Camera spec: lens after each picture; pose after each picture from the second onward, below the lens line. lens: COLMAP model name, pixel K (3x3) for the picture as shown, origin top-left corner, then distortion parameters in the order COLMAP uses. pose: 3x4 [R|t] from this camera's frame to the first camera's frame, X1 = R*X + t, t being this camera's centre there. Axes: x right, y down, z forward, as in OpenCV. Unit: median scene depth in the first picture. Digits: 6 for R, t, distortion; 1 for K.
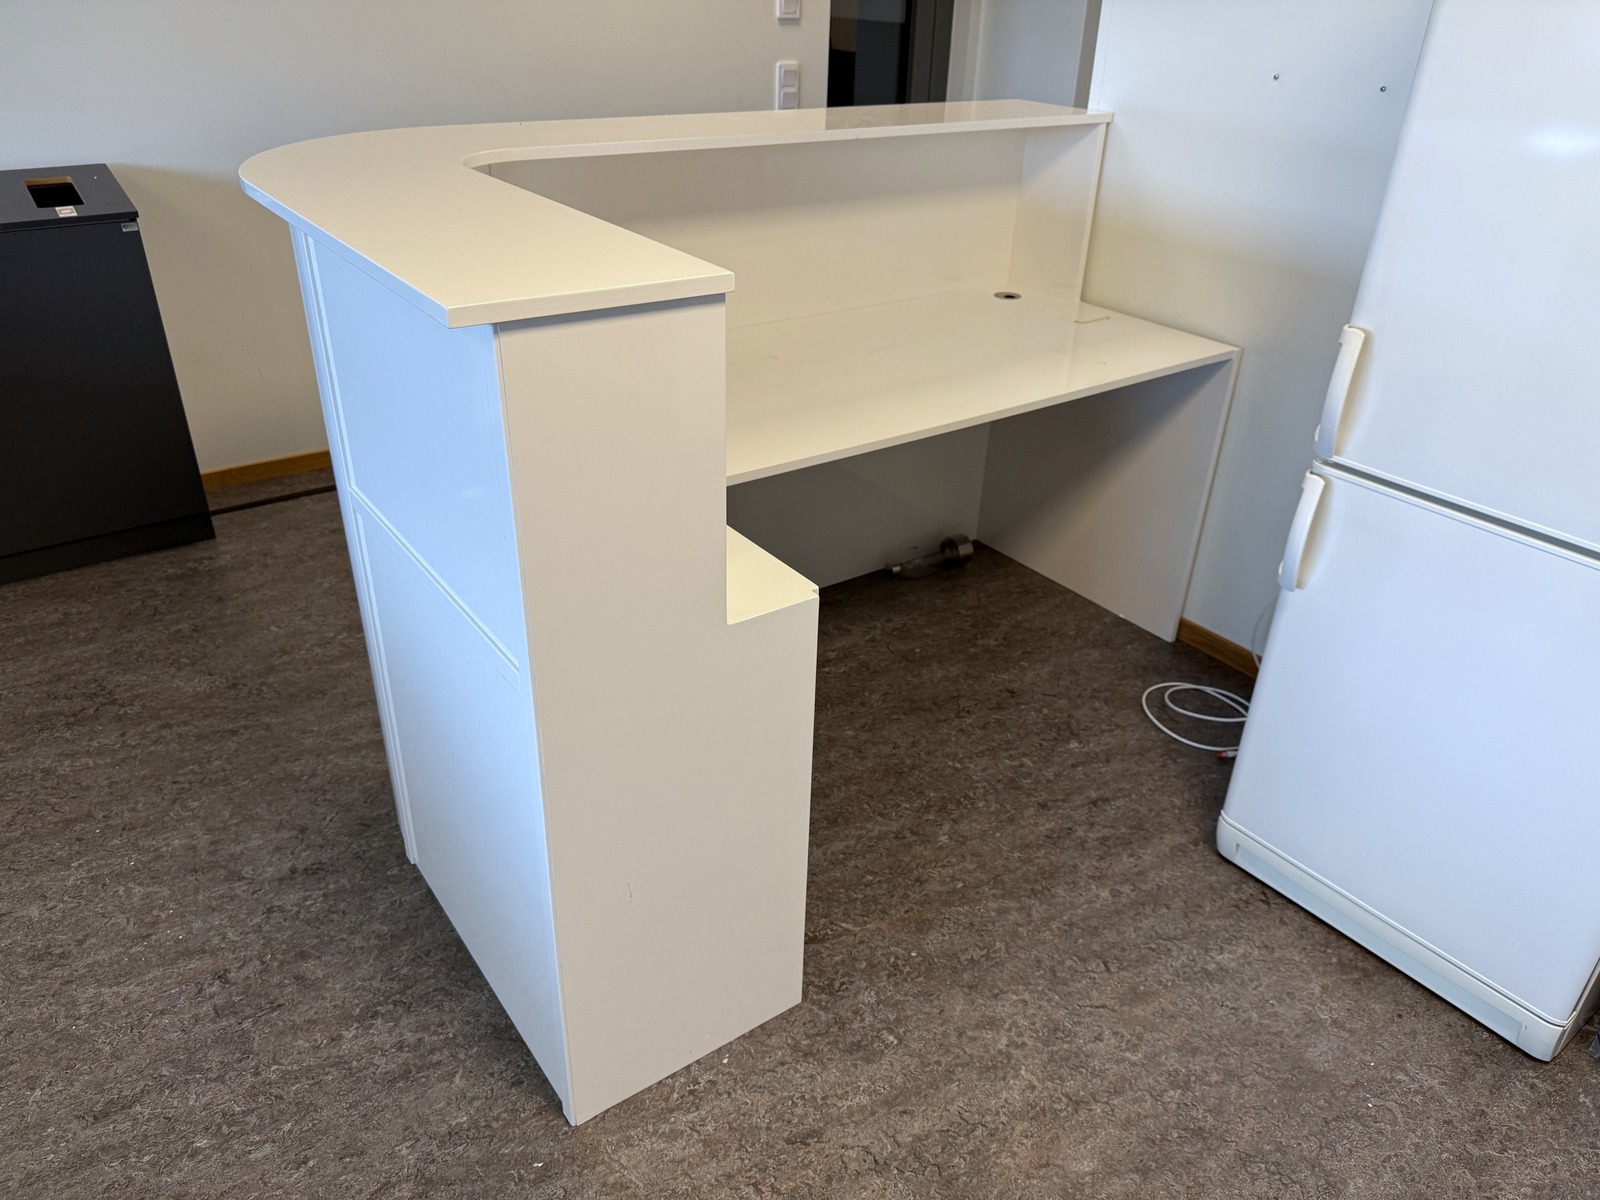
lens RADIAL K [[1150.6, 0, 797.7], [0, 1150.6, 607.7], [0, 0, 1]] dist [-0.001638, -0.006867]
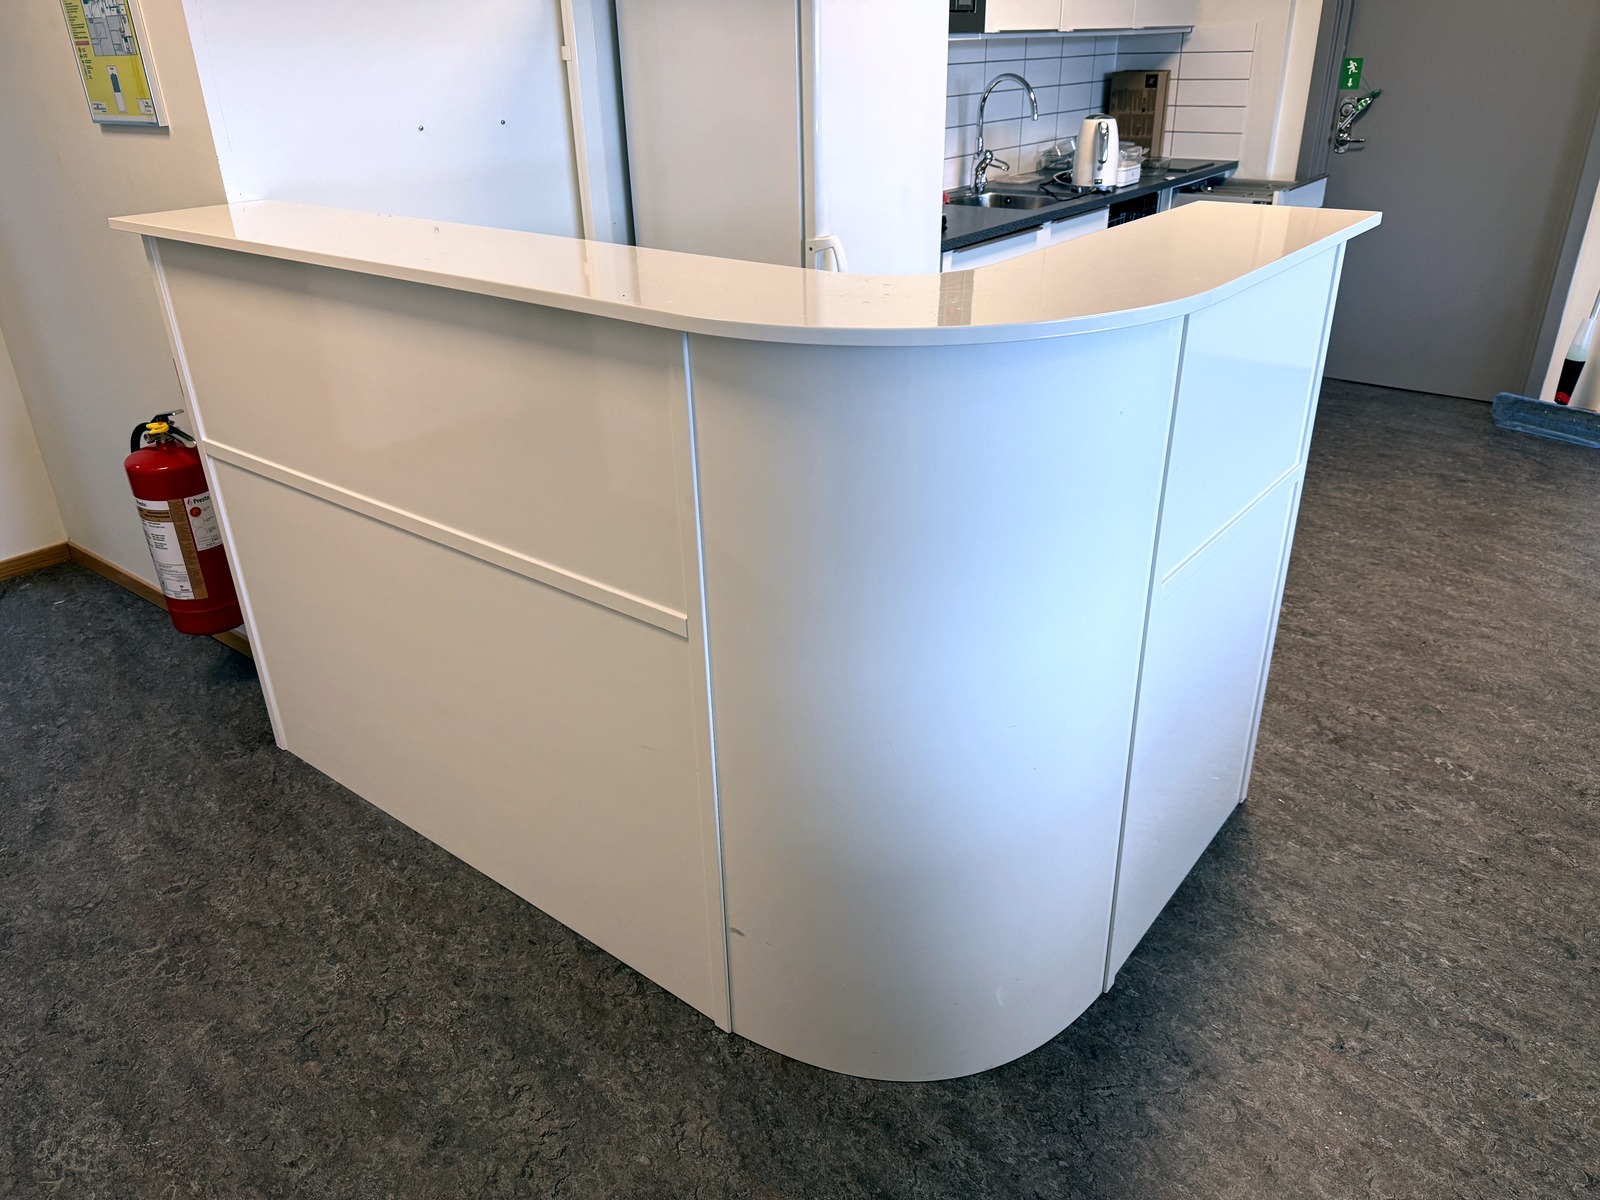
lens RADIAL K [[1148.5, 0, 809.8], [0, 1148.5, 590.1], [0, 0, 1]] dist [0.005376, -0.010441]
pose [[-0.287010, -0.438093, 0.851880, -1.082629], [0.477867, 0.705259, 0.523691, -0.716892], [-0.830222, 0.557390, 0.006934, 1.200892]]
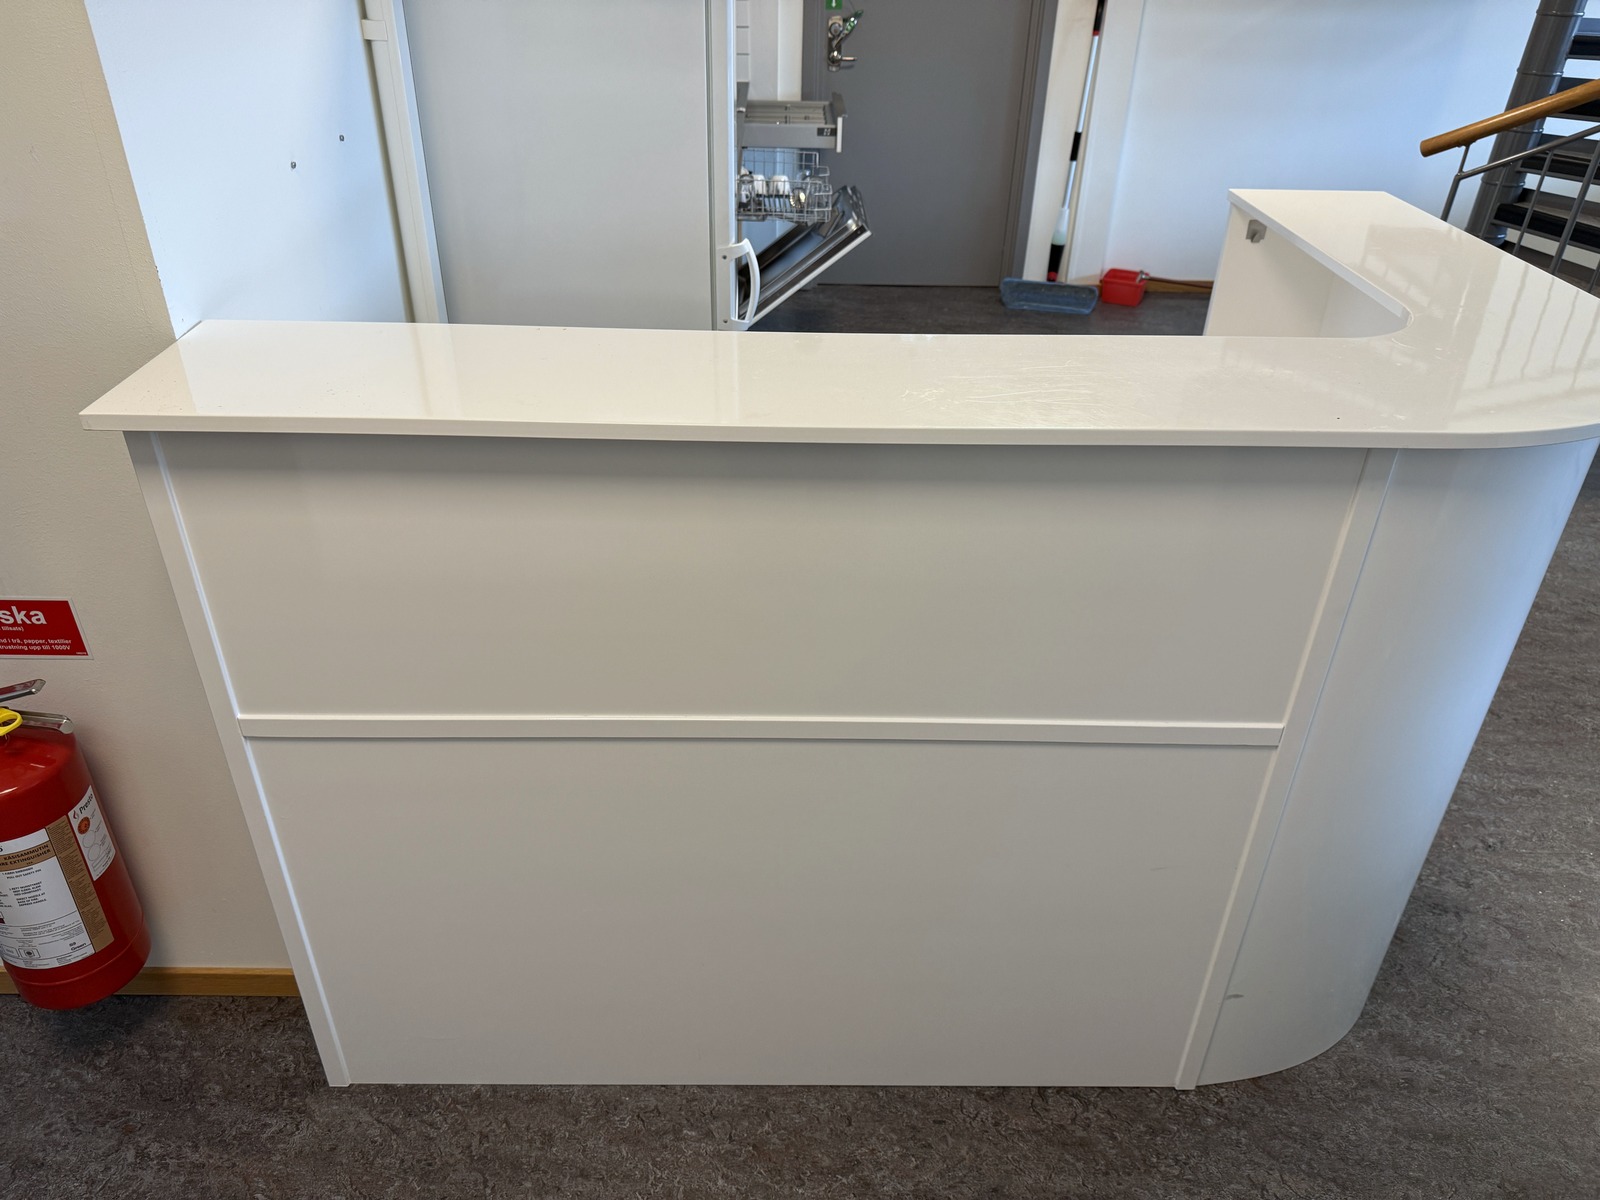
lens RADIAL K [[1150.6, 0, 797.7], [0, 1150.6, 607.7], [0, 0, 1]] dist [-0.001638, -0.006867]
pose [[-0.823421, -0.336118, 0.457167, -0.378384], [0.240430, 0.523110, 0.817649, -1.096018], [-0.513975, 0.783186, -0.349927, 1.705150]]
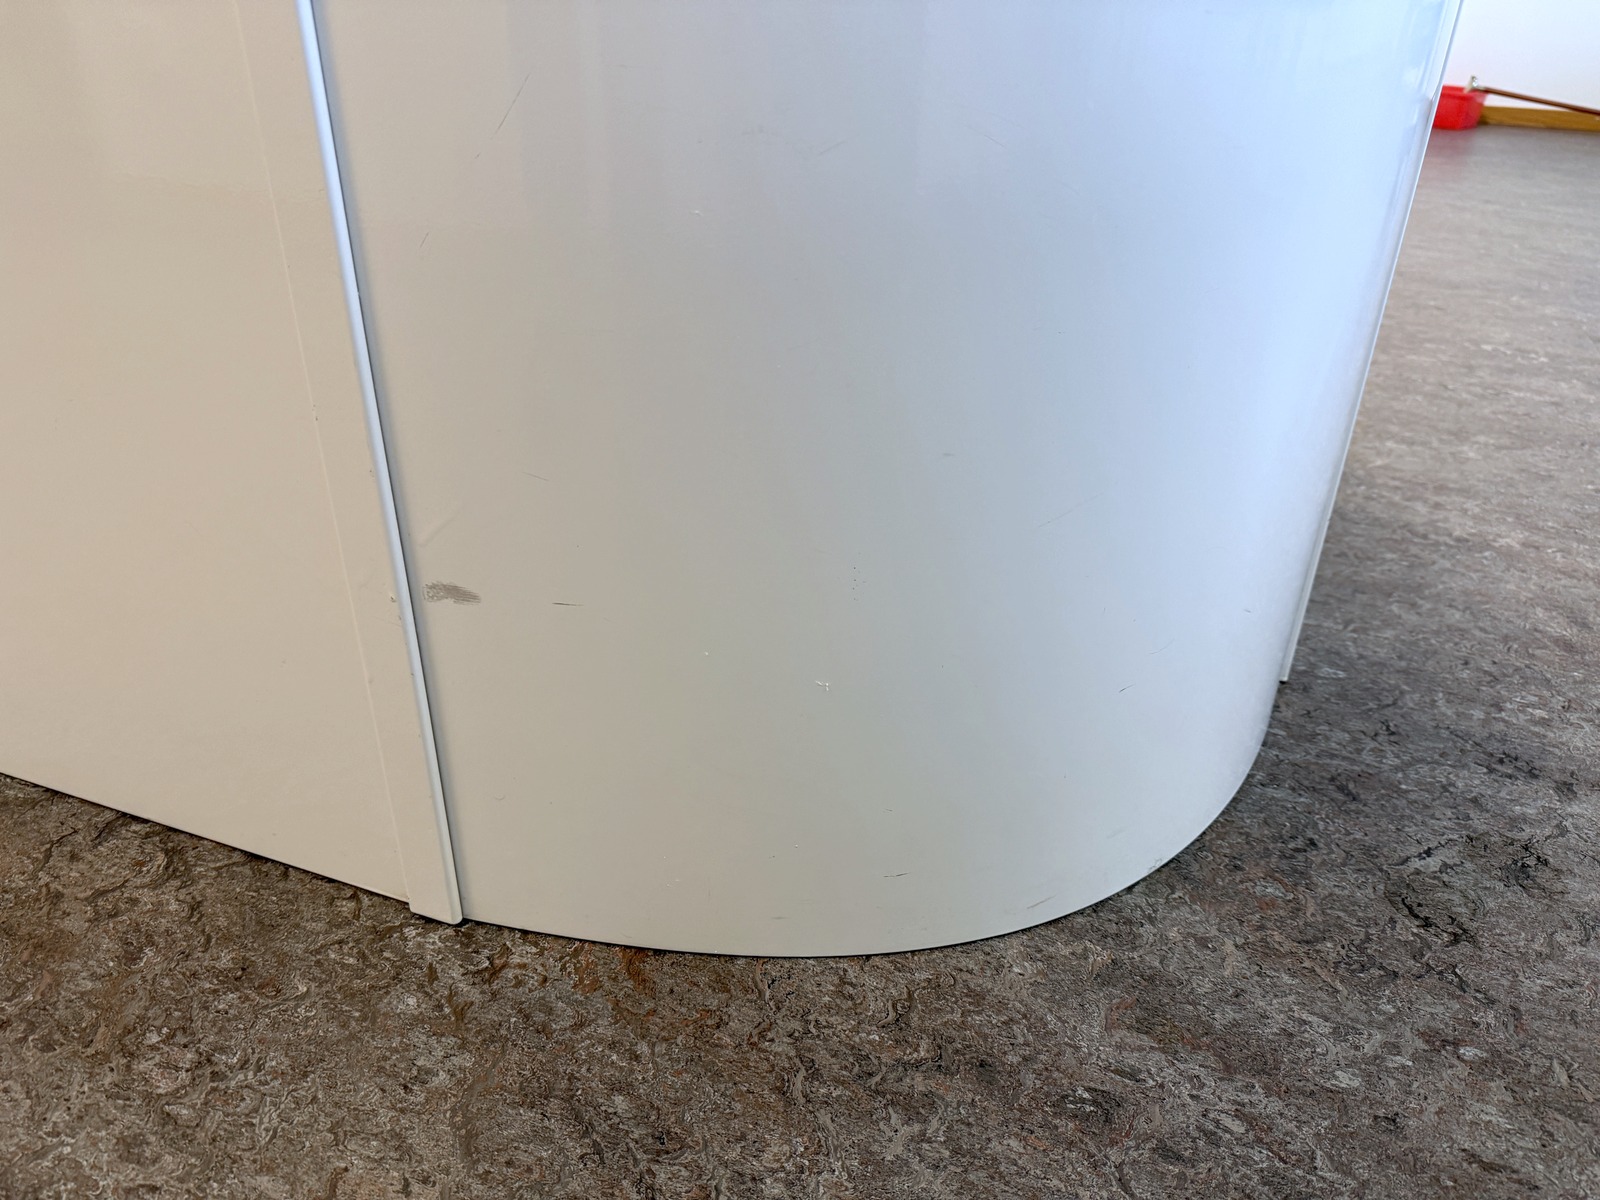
lens RADIAL K [[1150.6, 0, 797.7], [0, 1150.6, 607.7], [0, 0, 1]] dist [-0.001638, -0.006867]
pose [[-0.568274, -0.442641, 0.693638, -0.617933], [0.372498, 0.613266, 0.696528, -0.194875], [-0.733696, 0.654197, -0.183620, 1.416229]]
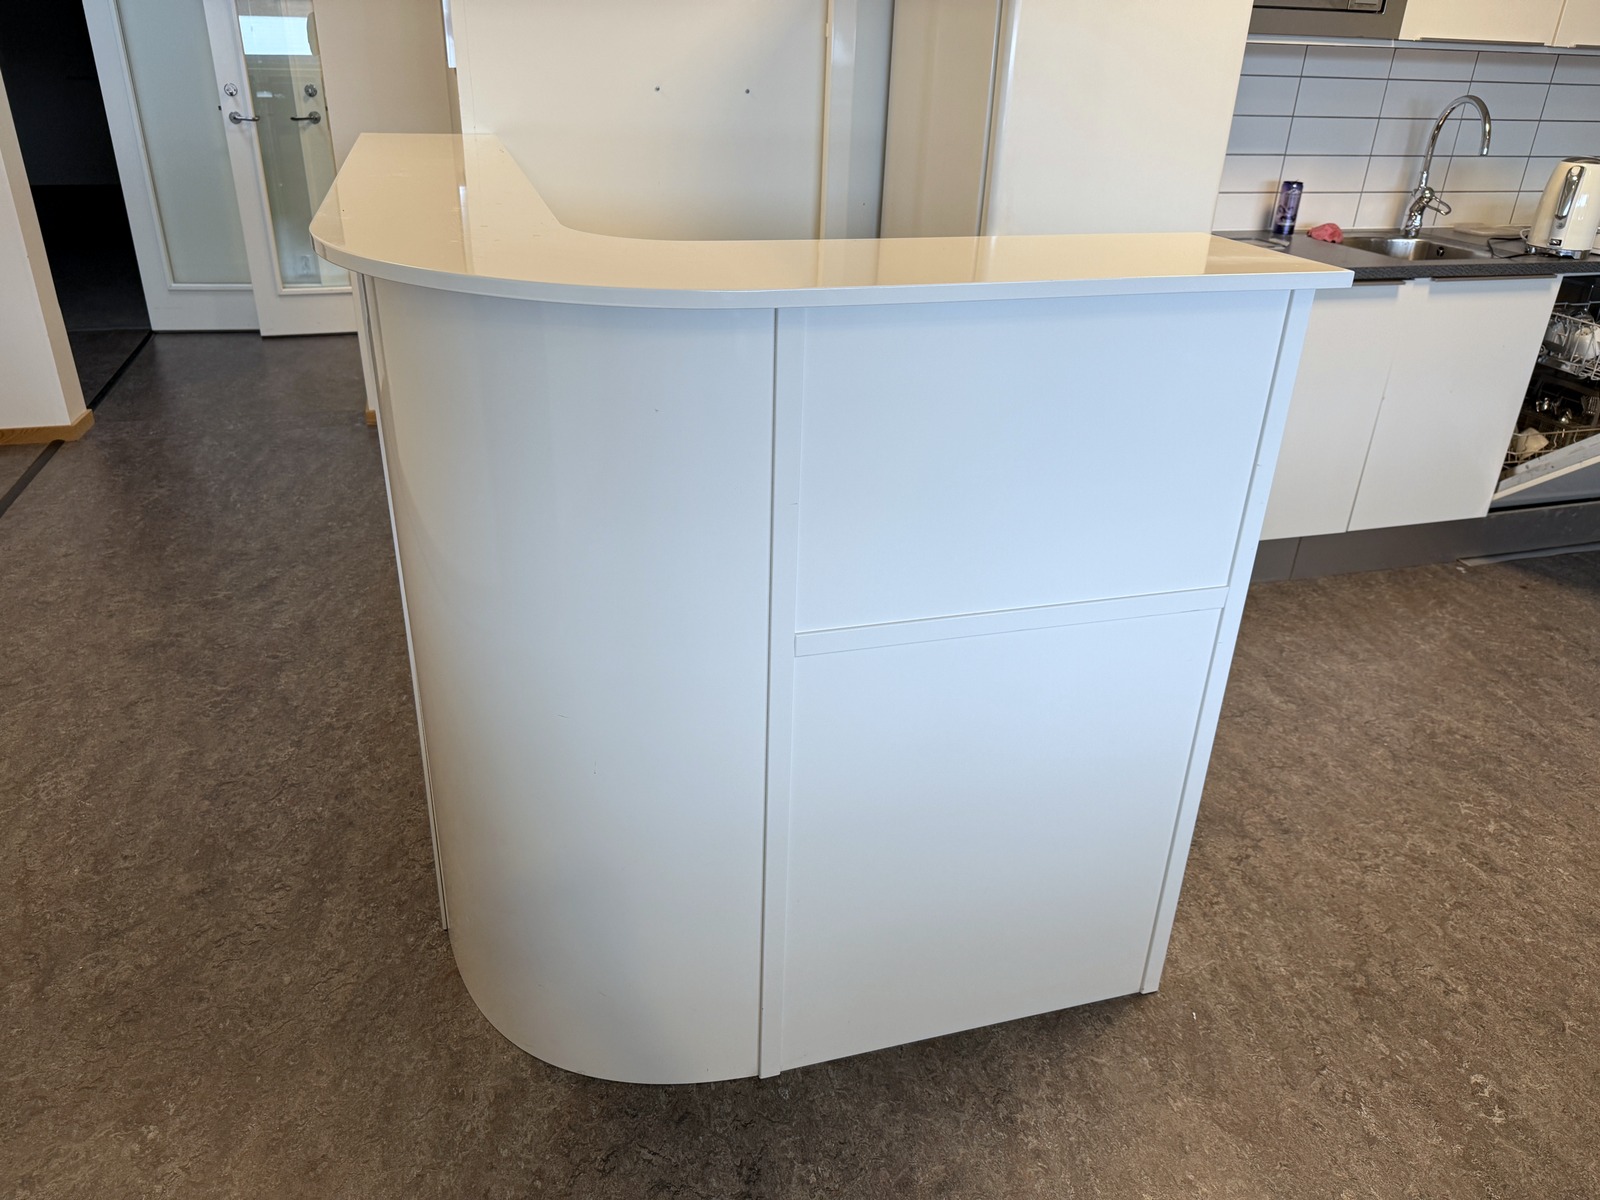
lens RADIAL K [[1151.5, 0, 799.5], [0, 1151.5, 595.1], [0, 0, 1]] dist [0.000485, -0.003476]
pose [[0.322803, -0.429499, 0.843403, -1.039499], [0.444596, 0.855483, 0.265486, -0.338968], [-0.835544, 0.289274, 0.467105, 0.586944]]
